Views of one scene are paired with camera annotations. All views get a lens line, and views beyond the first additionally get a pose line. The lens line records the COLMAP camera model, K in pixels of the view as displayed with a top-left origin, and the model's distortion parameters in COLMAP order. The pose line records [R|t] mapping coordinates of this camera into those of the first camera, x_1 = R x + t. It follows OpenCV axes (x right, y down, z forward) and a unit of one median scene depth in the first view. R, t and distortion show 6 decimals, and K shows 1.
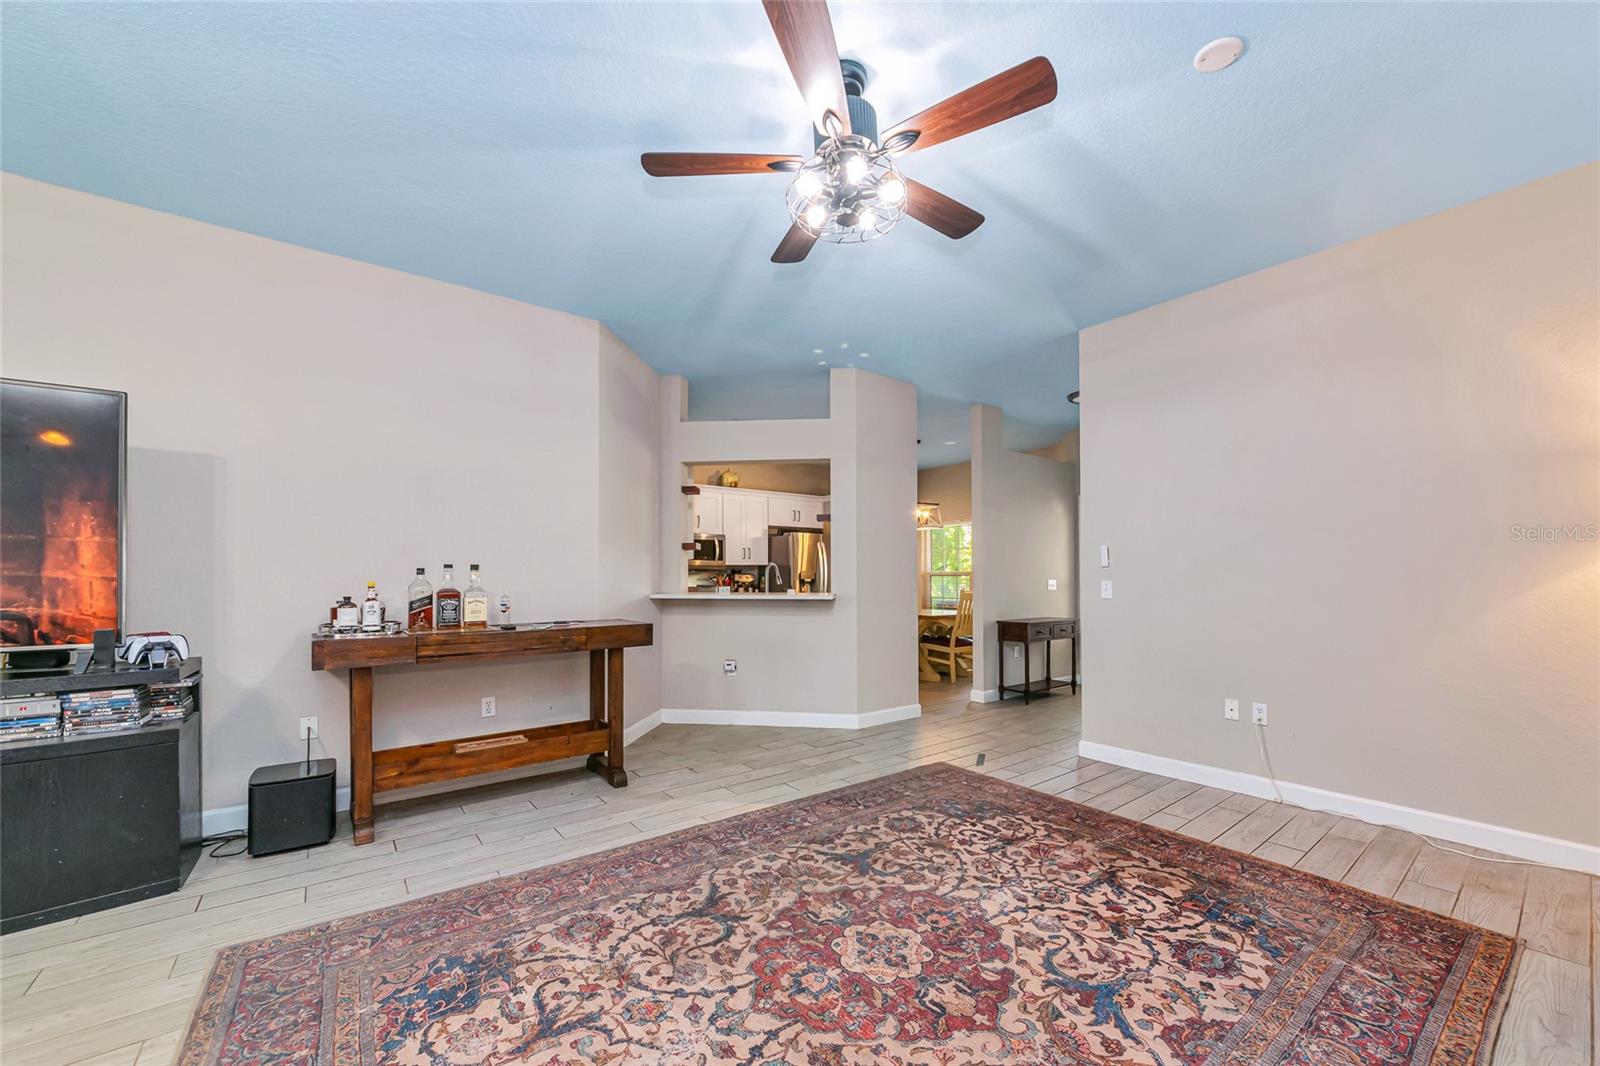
lens RADIAL K [[608.7, 0, 804.5], [0, 608.7, 575.3], [0, 0, 1]] dist [-0.002526, -0.000174]
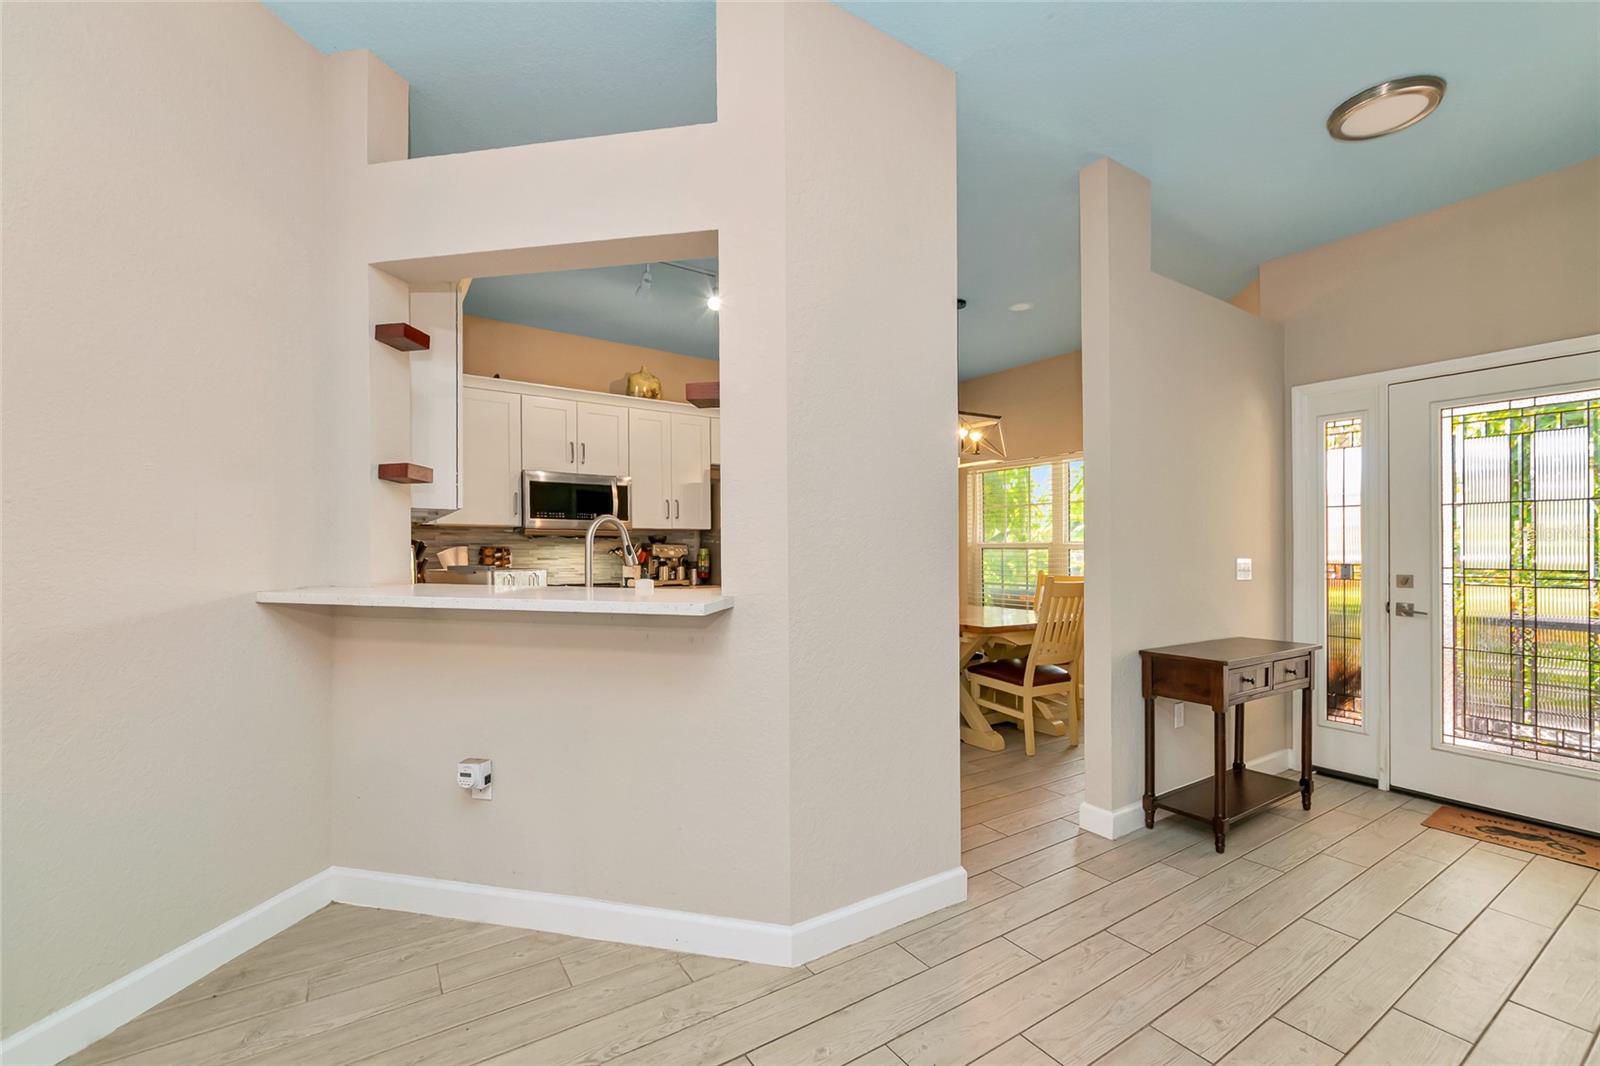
lens RADIAL K [[671.4, 0, 800.0], [0, 671.4, 533.0], [0, 0, 1]] dist [0.000442, -0.000020]
pose [[0.998435, 0.003322, -0.055817, 0.077983], [-0.004518, 0.999763, -0.021314, 0.000788], [0.055733, 0.021533, 0.998213, 0.403239]]
